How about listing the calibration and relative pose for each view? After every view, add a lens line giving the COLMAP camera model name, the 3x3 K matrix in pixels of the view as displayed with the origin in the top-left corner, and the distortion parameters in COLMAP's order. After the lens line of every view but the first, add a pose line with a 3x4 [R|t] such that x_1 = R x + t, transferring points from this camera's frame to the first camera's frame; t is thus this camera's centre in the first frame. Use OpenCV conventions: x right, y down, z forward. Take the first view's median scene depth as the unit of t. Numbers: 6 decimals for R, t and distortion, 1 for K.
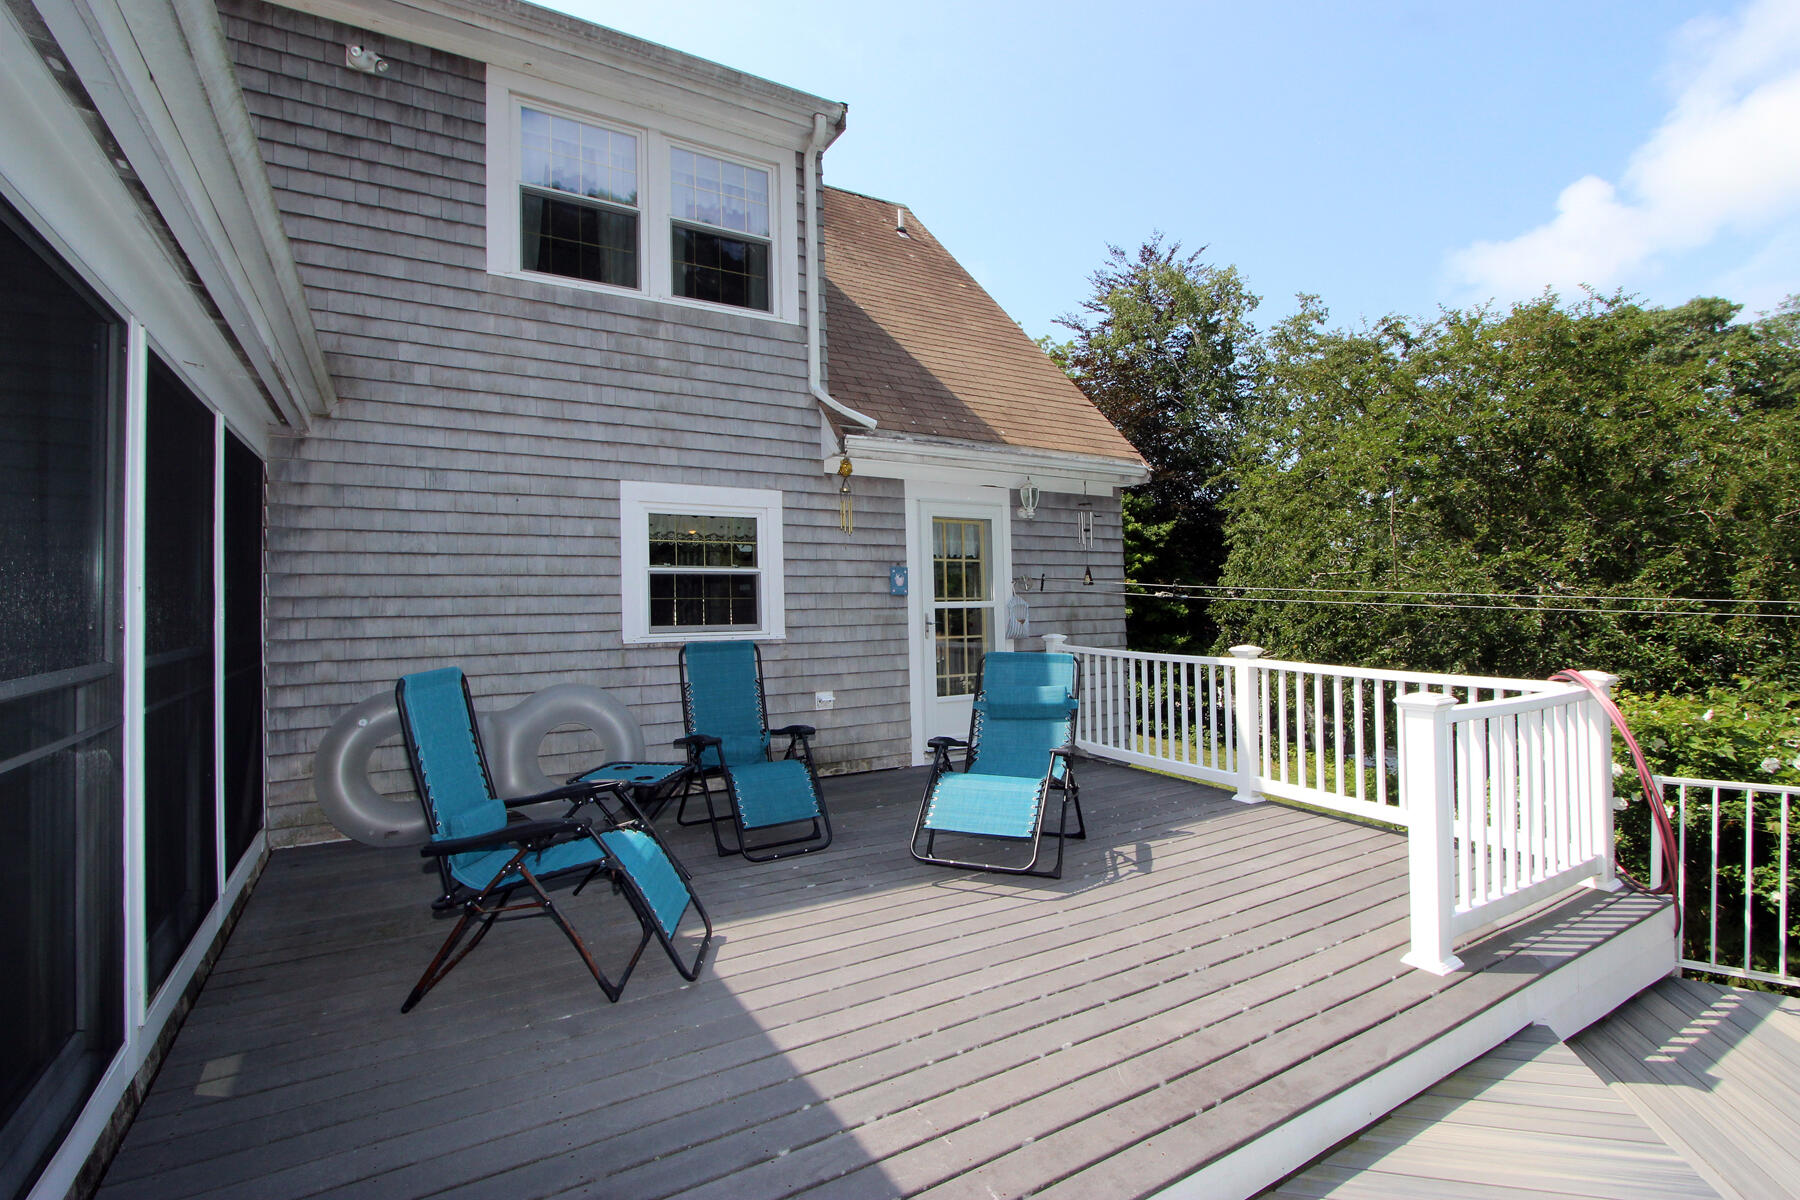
lens RADIAL K [[843.3, 0, 936.7], [0, 843.3, 579.6], [0, 0, 1]] dist [-0.021329, 0.001635]
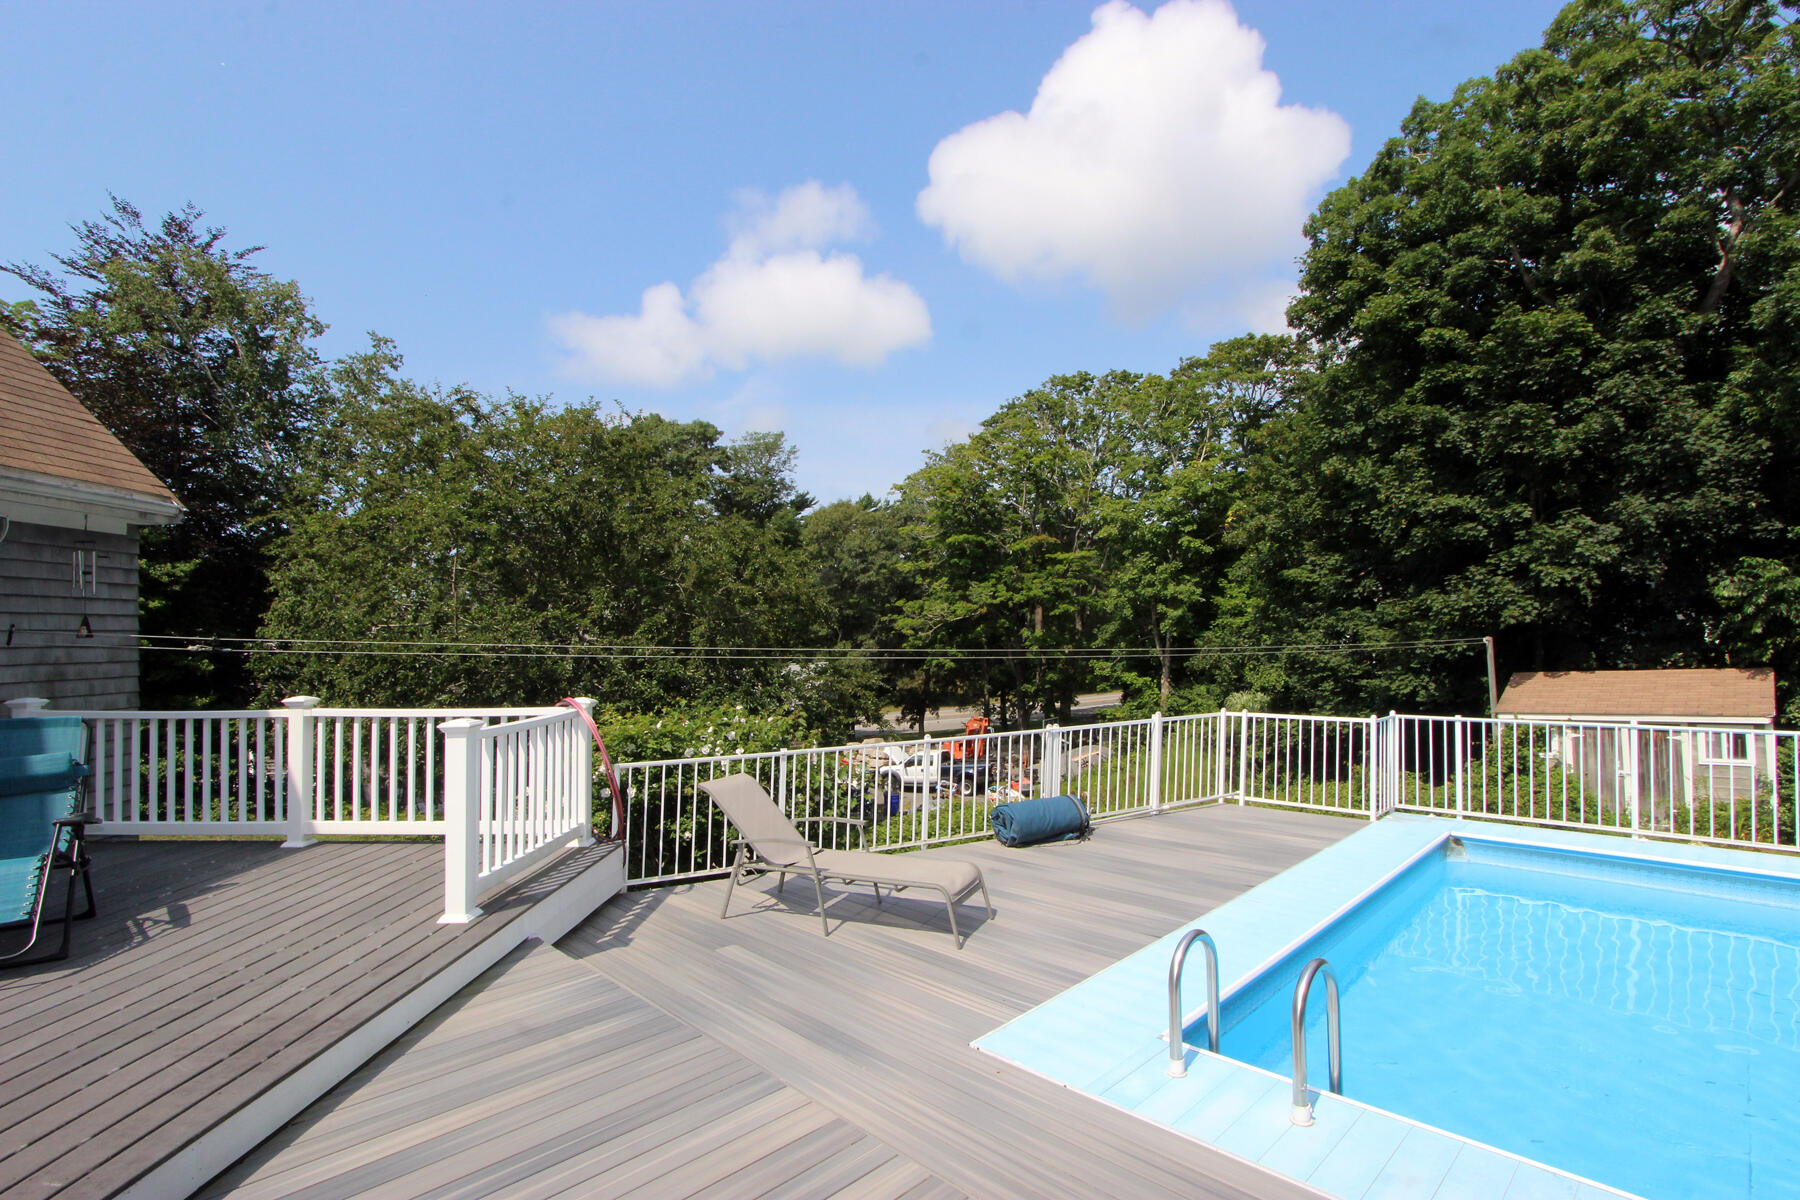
lens RADIAL K [[843.3, 0, 936.7], [0, 843.3, 579.6], [0, 0, 1]] dist [-0.021329, 0.001635]
pose [[0.528330, 0.054388, 0.847295, -0.061172], [-0.003592, 0.998080, -0.061827, -0.003202], [-0.849031, 0.029621, 0.527512, -0.134715]]
